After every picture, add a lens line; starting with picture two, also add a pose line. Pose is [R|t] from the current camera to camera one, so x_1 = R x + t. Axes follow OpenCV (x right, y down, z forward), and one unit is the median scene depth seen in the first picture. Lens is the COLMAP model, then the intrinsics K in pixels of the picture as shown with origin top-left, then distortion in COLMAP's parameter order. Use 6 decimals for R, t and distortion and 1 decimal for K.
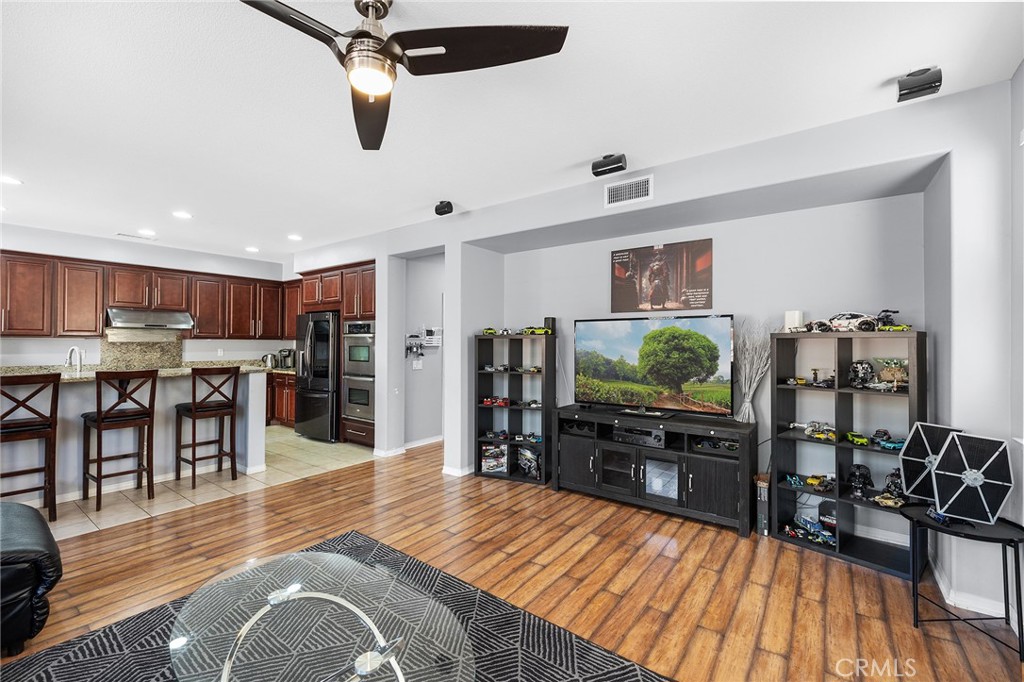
lens RADIAL K [[431.2, 0, 516.1], [0, 431.2, 339.9], [0, 0, 1]] dist [-0.004605, -0.000340]
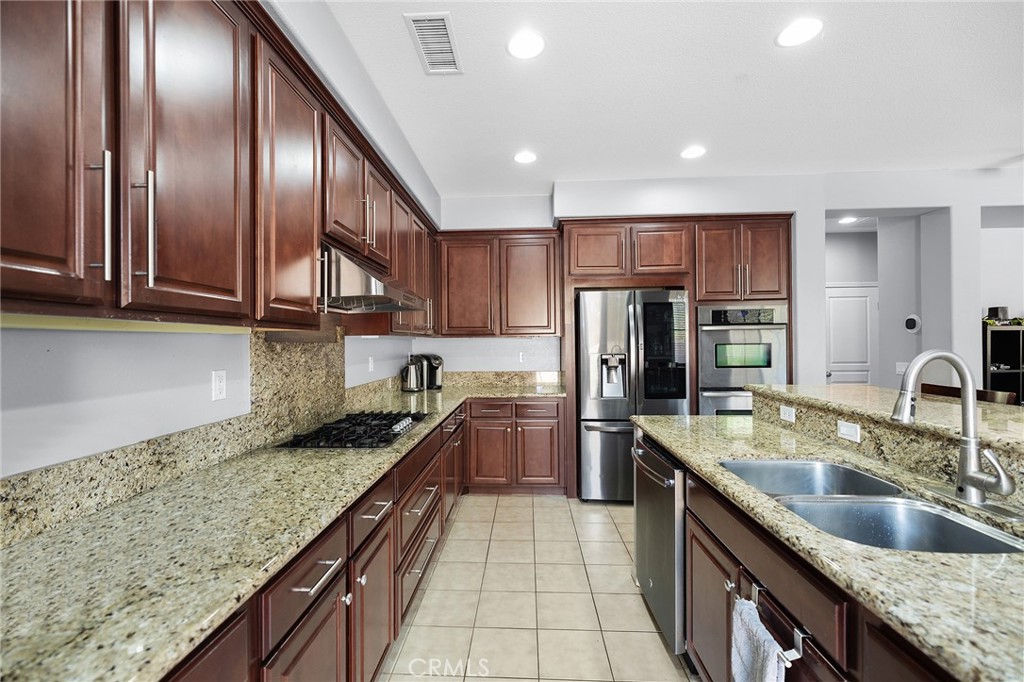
lens RADIAL K [[431.2, 0, 505.2], [0, 431.2, 342.4], [0, 0, 1]] dist [-0.004605, -0.000340]
pose [[0.834156, -0.011203, 0.551415, -0.923129], [0.007069, 0.999929, 0.009622, 0.002580], [-0.551484, -0.004129, 0.834175, 0.595196]]
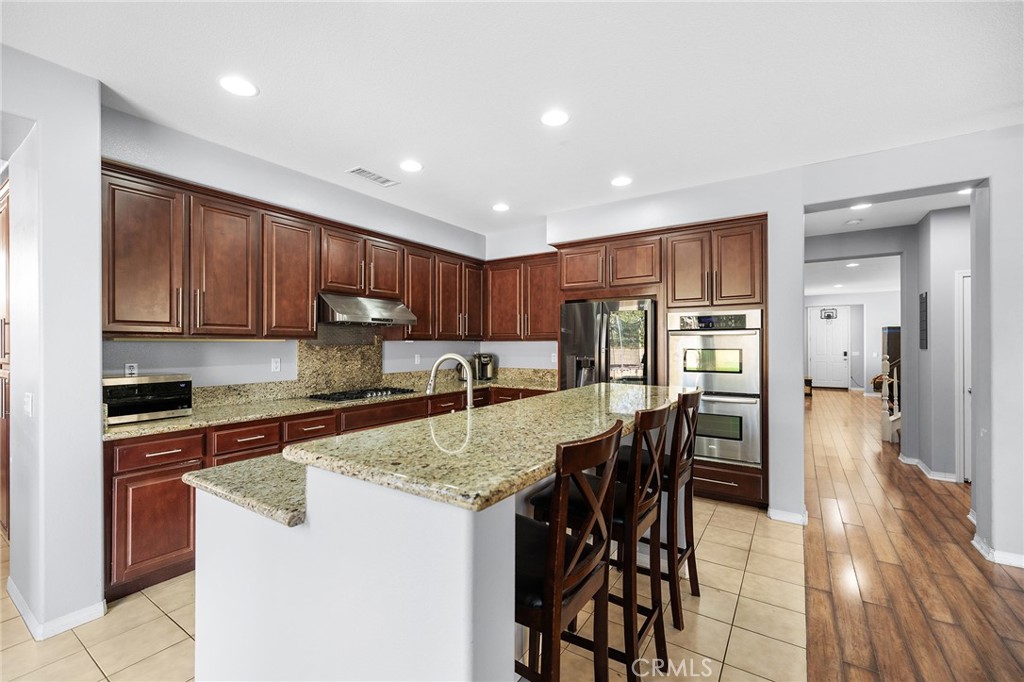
lens RADIAL K [[431.2, 0, 506.2], [0, 431.2, 341.8], [0, 0, 1]] dist [-0.004605, -0.000340]
pose [[0.999162, -0.005642, 0.040540, -0.639459], [0.005492, 0.999978, 0.003817, -0.001385], [-0.040560, -0.003592, 0.999171, 0.323893]]
